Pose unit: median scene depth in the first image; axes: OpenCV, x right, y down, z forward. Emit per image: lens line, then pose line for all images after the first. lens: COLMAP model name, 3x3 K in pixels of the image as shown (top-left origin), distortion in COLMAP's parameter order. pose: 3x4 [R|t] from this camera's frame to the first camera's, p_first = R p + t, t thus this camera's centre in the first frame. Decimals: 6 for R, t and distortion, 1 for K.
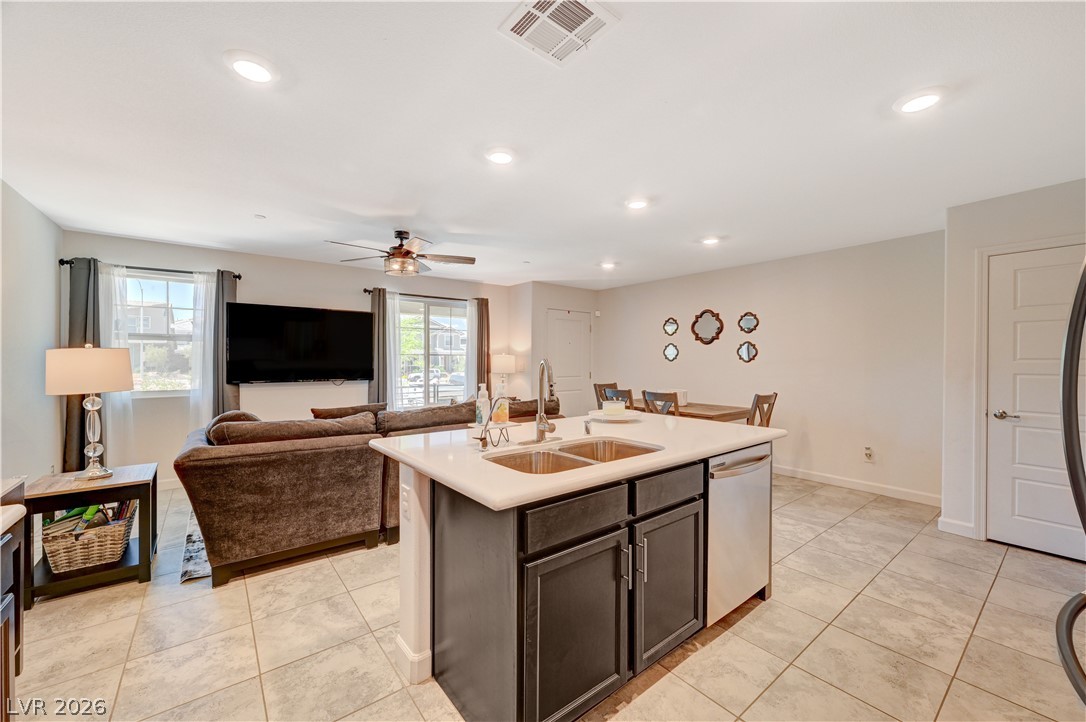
lens RADIAL K [[438.4, 0, 543.6], [0, 438.4, 358.5], [0, 0, 1]] dist [0.001537, 0.000020]
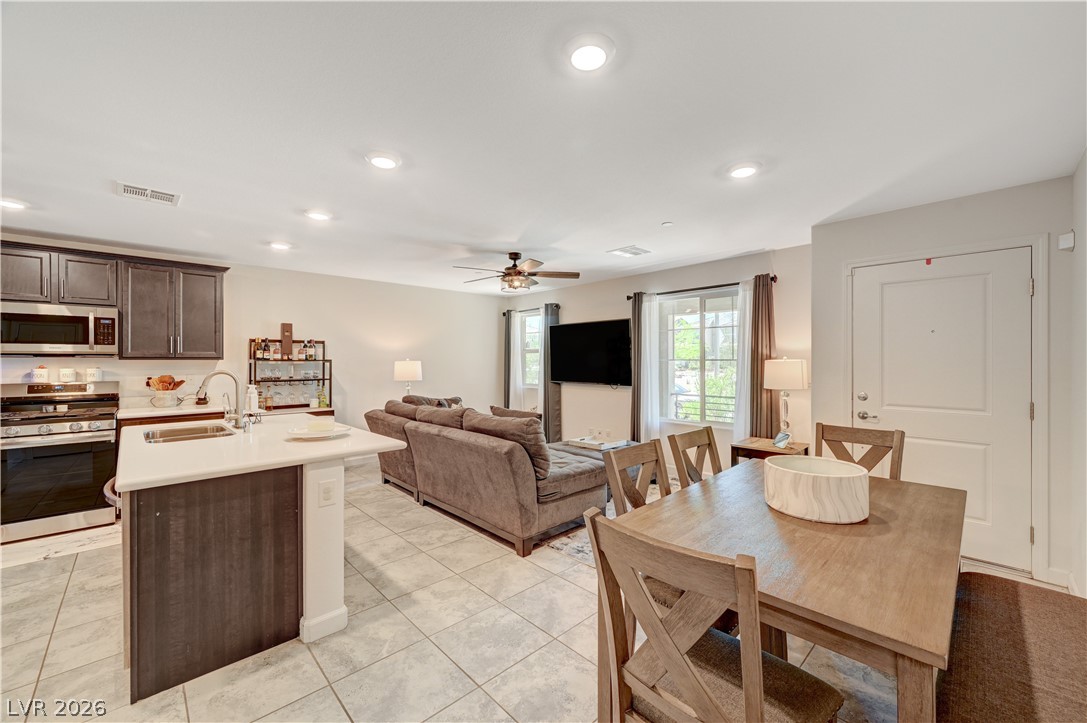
lens RADIAL K [[428.8, 0, 545.4], [0, 428.8, 364.7], [0, 0, 1]] dist [0.001659, 0.000148]
pose [[0.105803, 0.002842, -0.994383, 0.621795], [0.001150, 0.999995, 0.002980, -0.004847], [0.994386, -0.001459, 0.105799, 0.771205]]
